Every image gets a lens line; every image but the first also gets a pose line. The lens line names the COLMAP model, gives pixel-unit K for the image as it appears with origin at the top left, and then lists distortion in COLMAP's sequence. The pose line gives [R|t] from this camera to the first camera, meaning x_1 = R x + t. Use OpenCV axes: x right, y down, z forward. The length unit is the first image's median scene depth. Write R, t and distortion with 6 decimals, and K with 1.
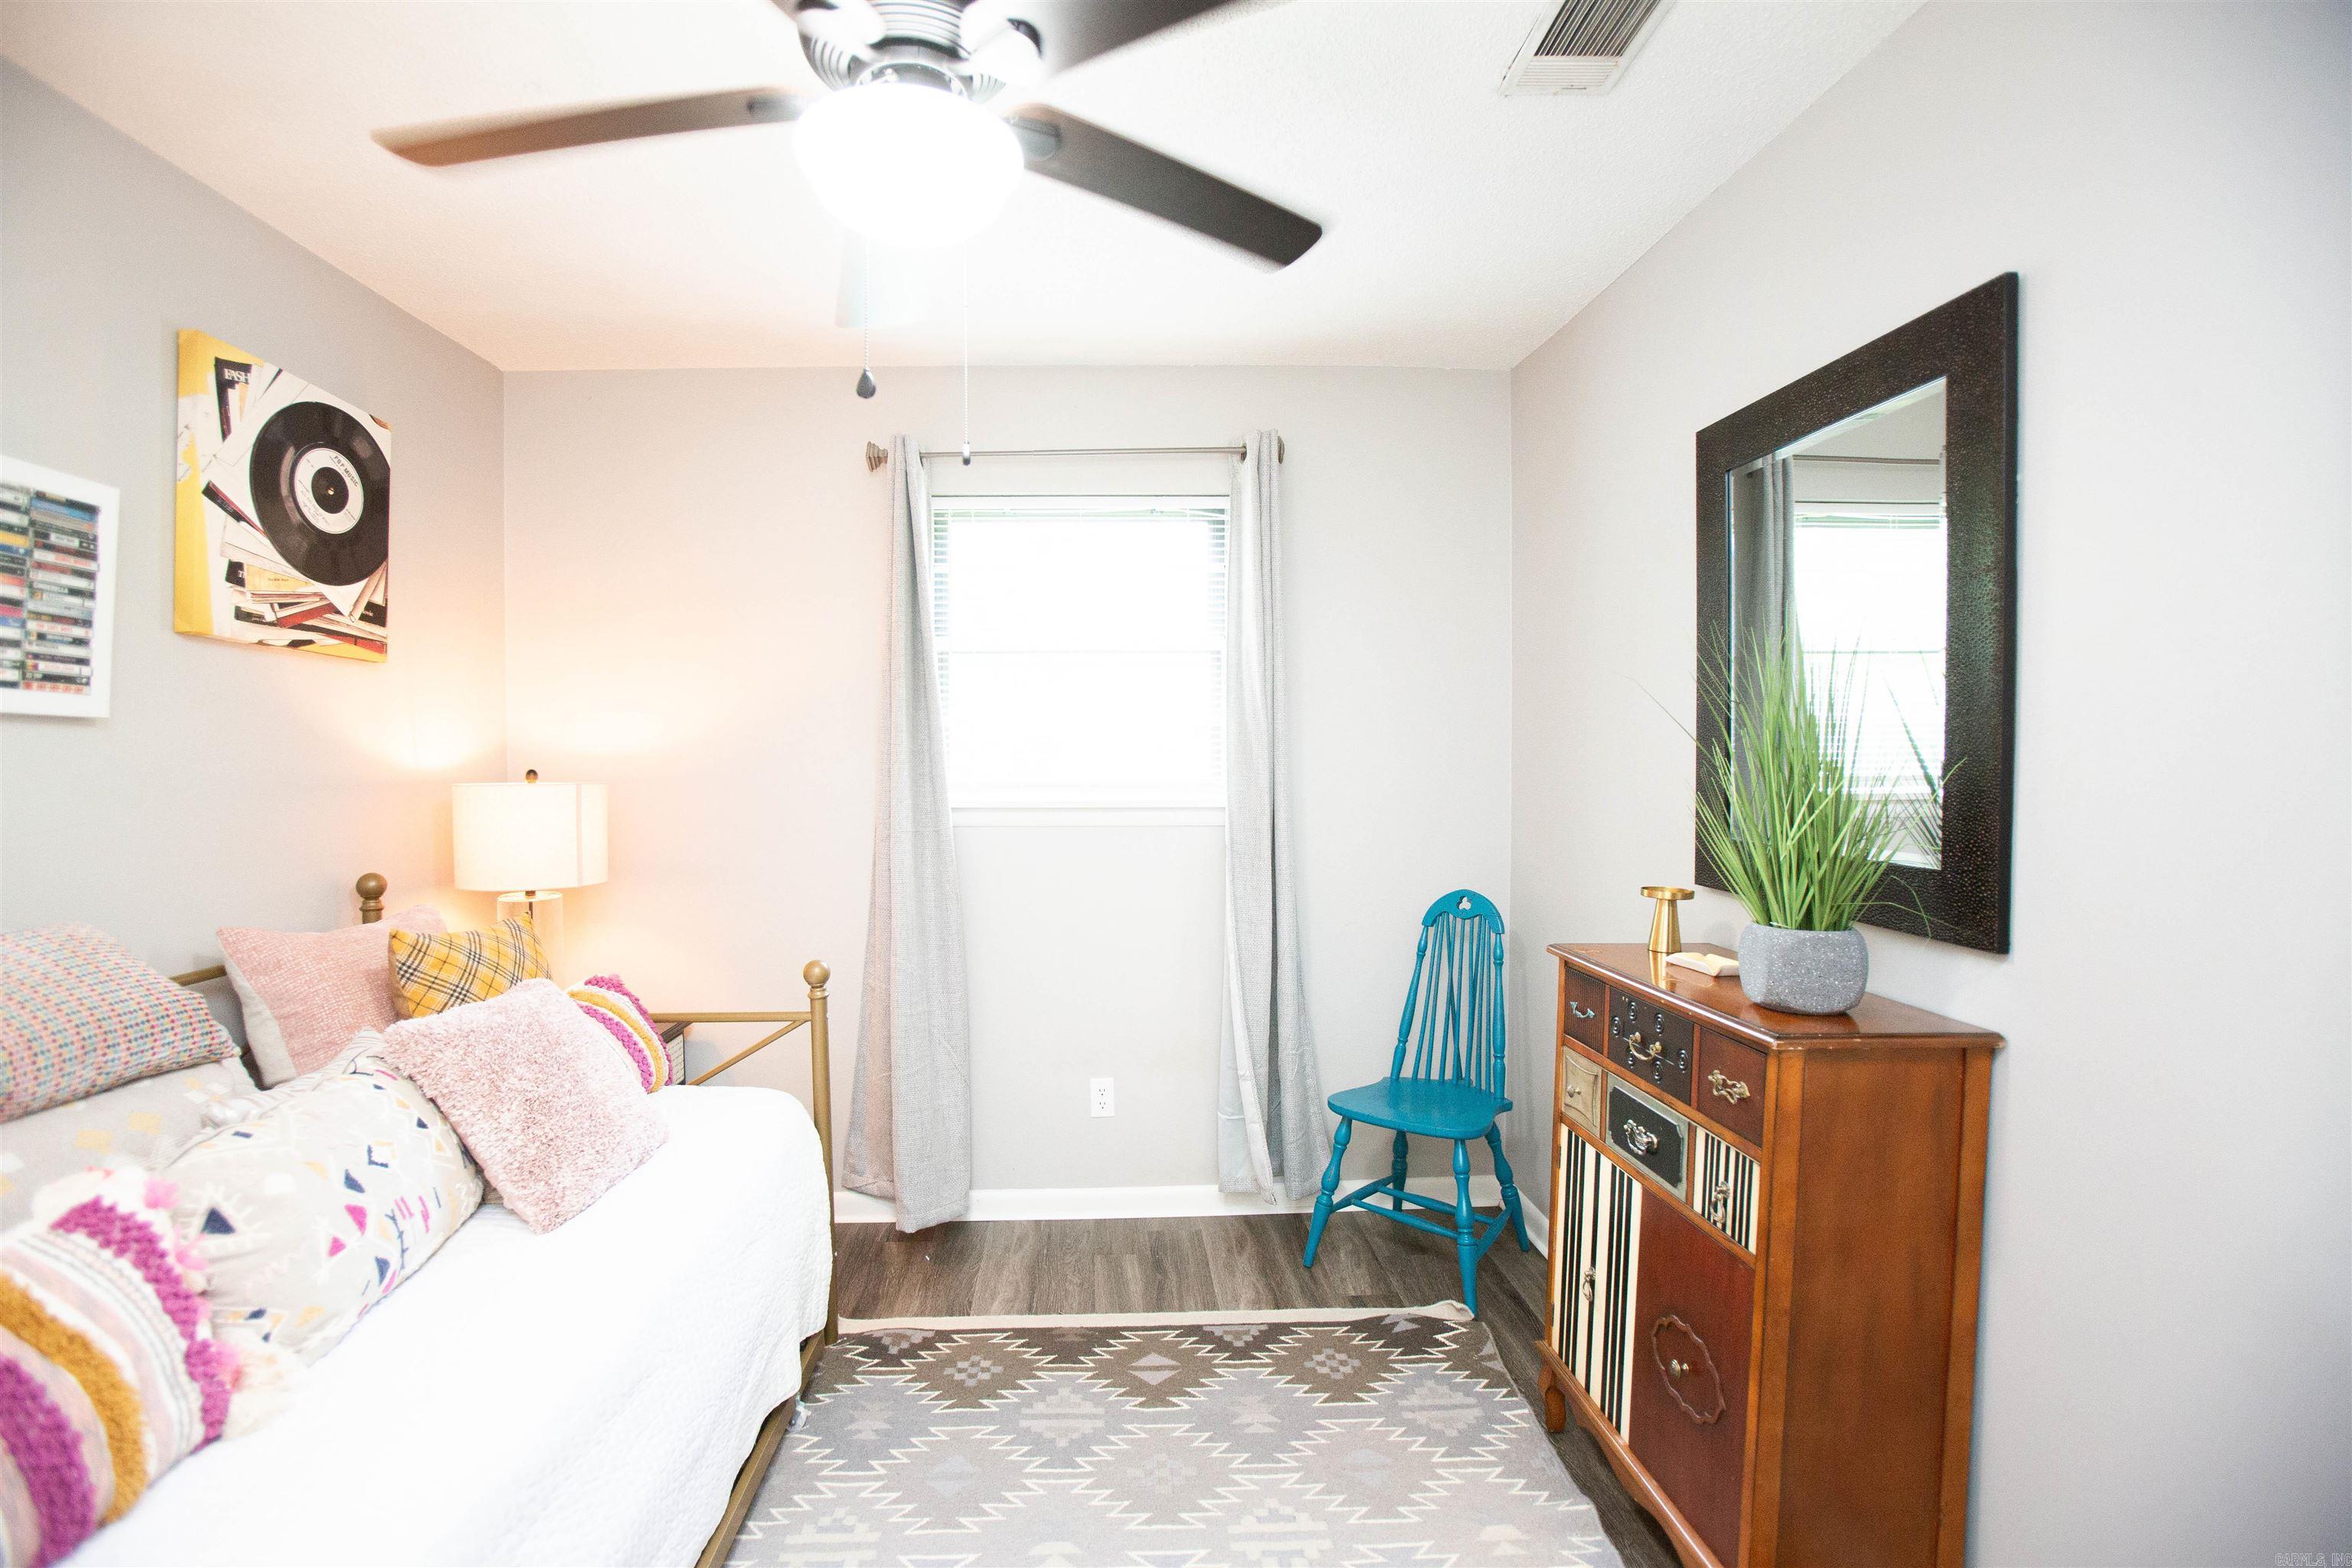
lens RADIAL K [[1100.1, 0, 1129.7], [0, 1100.1, 775.5], [0, 0, 1]] dist [-0.054141, 0.028047]
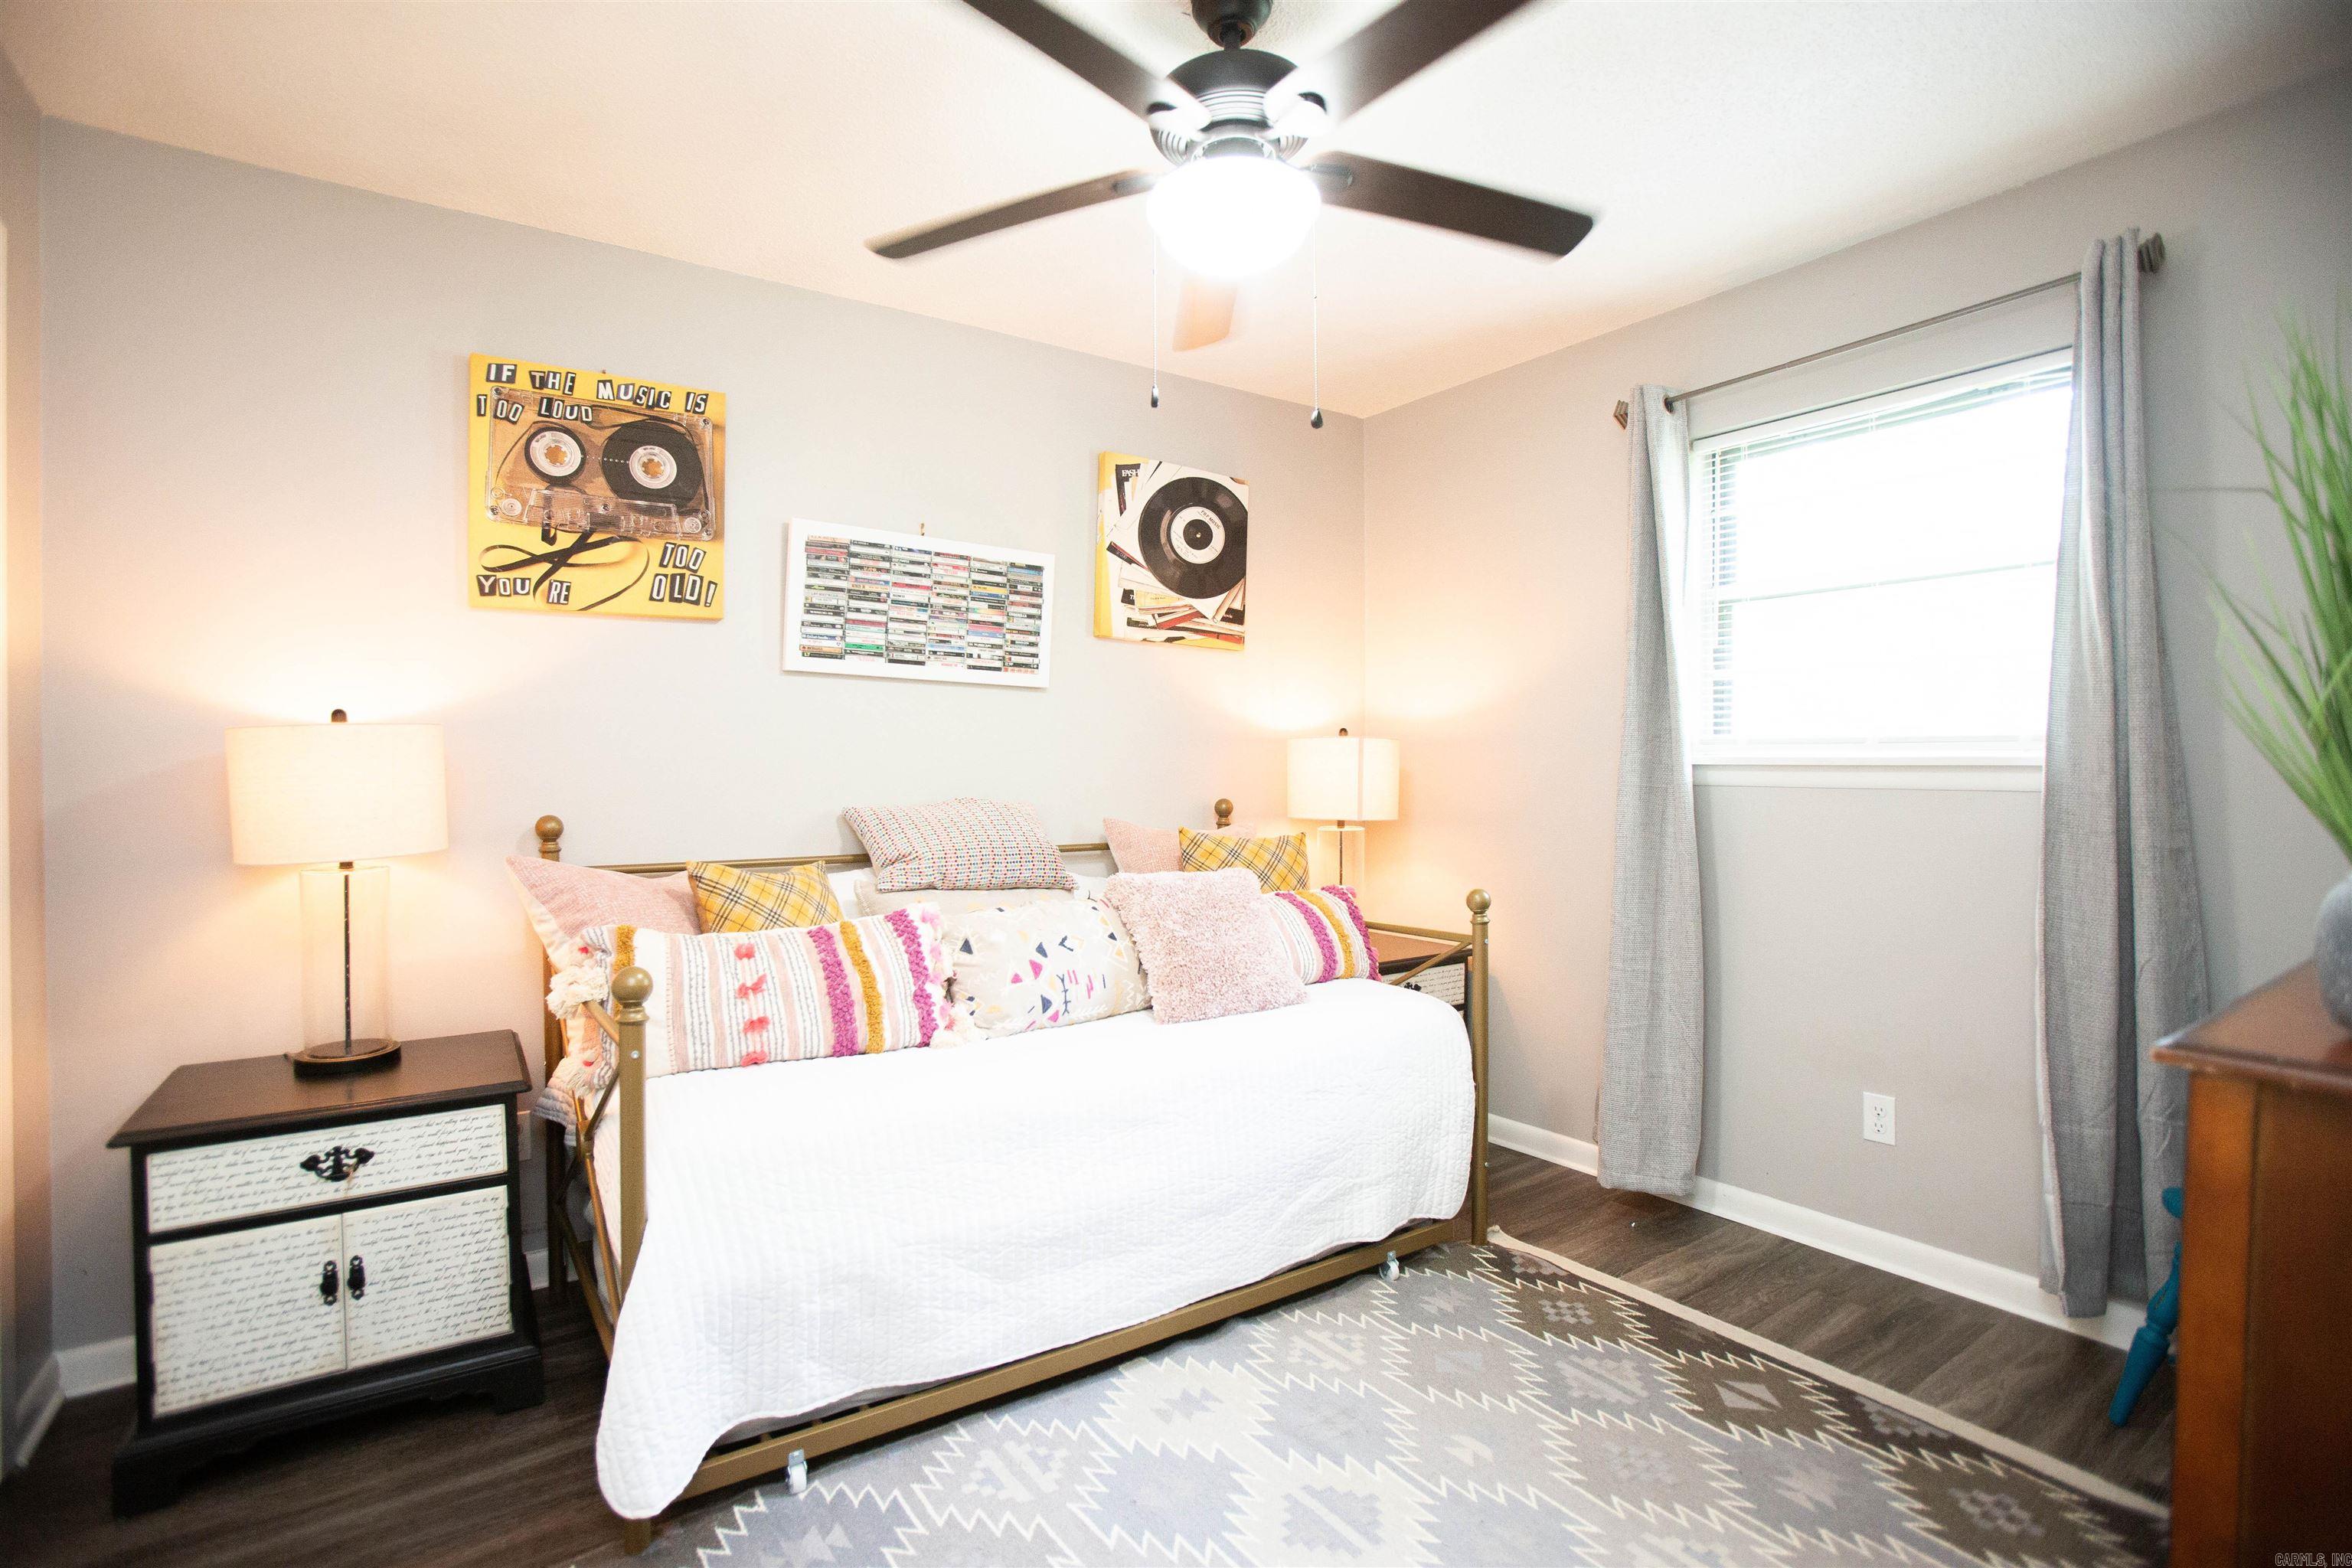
lens RADIAL K [[1100.9, 0, 1134.0], [0, 1100.9, 782.2], [0, 0, 1]] dist [-0.074325, 0.030702]
pose [[0.526448, 0.013373, -0.850102, 0.505471], [-0.020127, 0.999792, 0.003264, 0.072470], [0.849969, 0.015392, 0.526608, 0.146723]]
